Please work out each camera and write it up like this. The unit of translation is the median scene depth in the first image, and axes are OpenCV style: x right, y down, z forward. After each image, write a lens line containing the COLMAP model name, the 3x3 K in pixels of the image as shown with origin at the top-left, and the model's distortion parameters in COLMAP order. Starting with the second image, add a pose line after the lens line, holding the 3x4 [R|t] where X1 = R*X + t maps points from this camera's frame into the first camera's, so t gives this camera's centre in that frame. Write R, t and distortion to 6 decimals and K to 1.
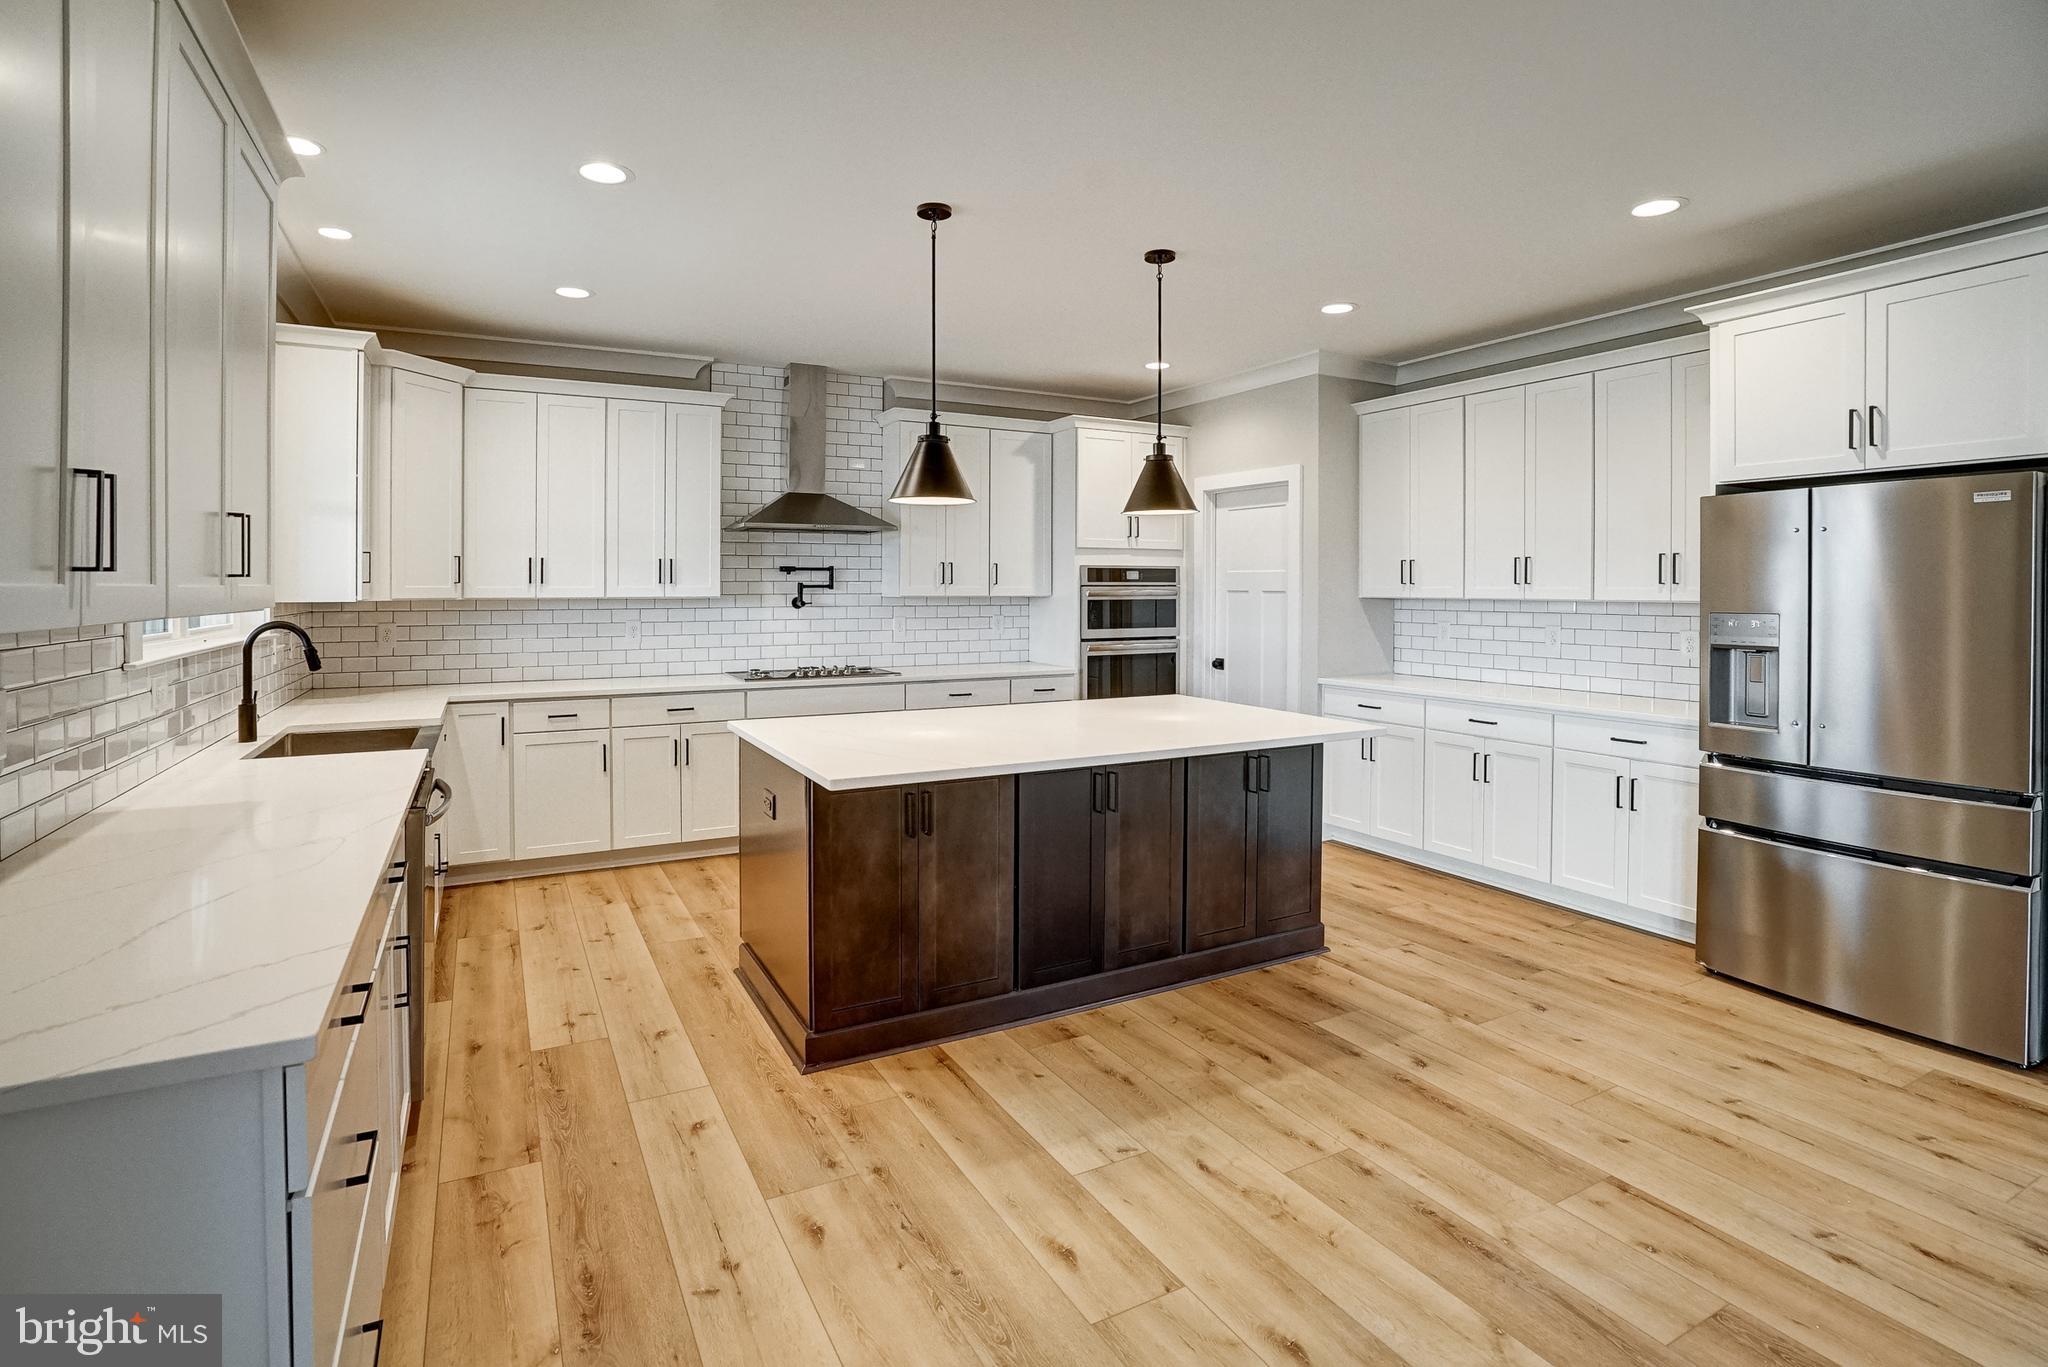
lens RADIAL K [[980.7, 0, 1009.1], [0, 980.7, 670.8], [0, 0, 1]] dist [-0.043886, 0.014265]
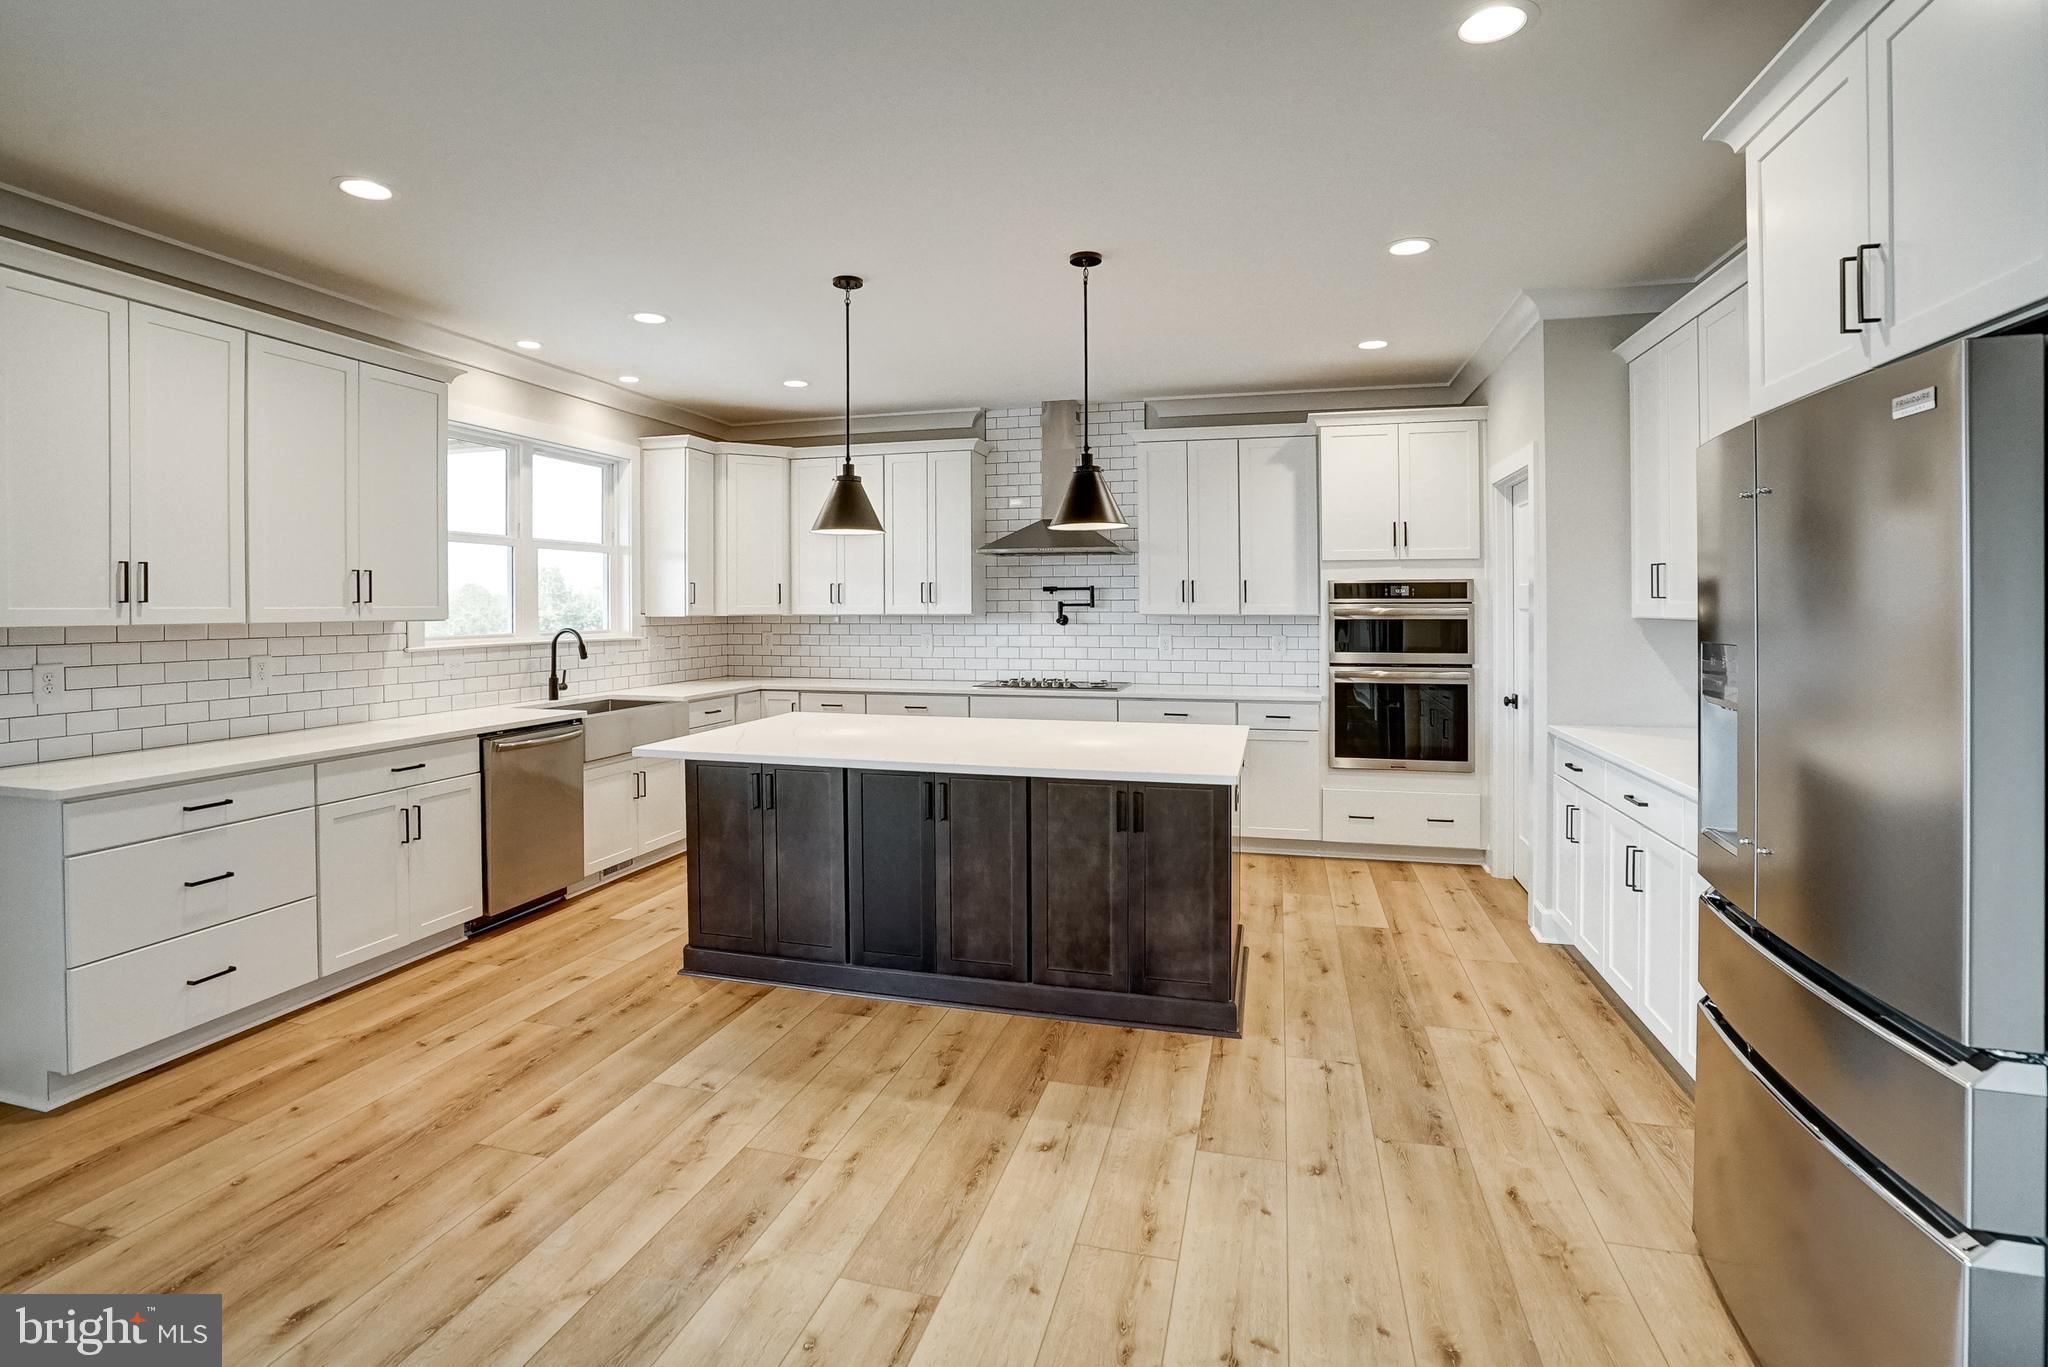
lens RADIAL K [[980.7, 0, 988.1], [0, 980.7, 681.2], [0, 0, 1]] dist [-0.043886, 0.014265]
pose [[0.720294, 0.048765, -0.691953, 0.827275], [-0.055481, 0.998380, 0.012606, -0.018622], [0.691447, 0.029310, 0.721833, 0.270979]]
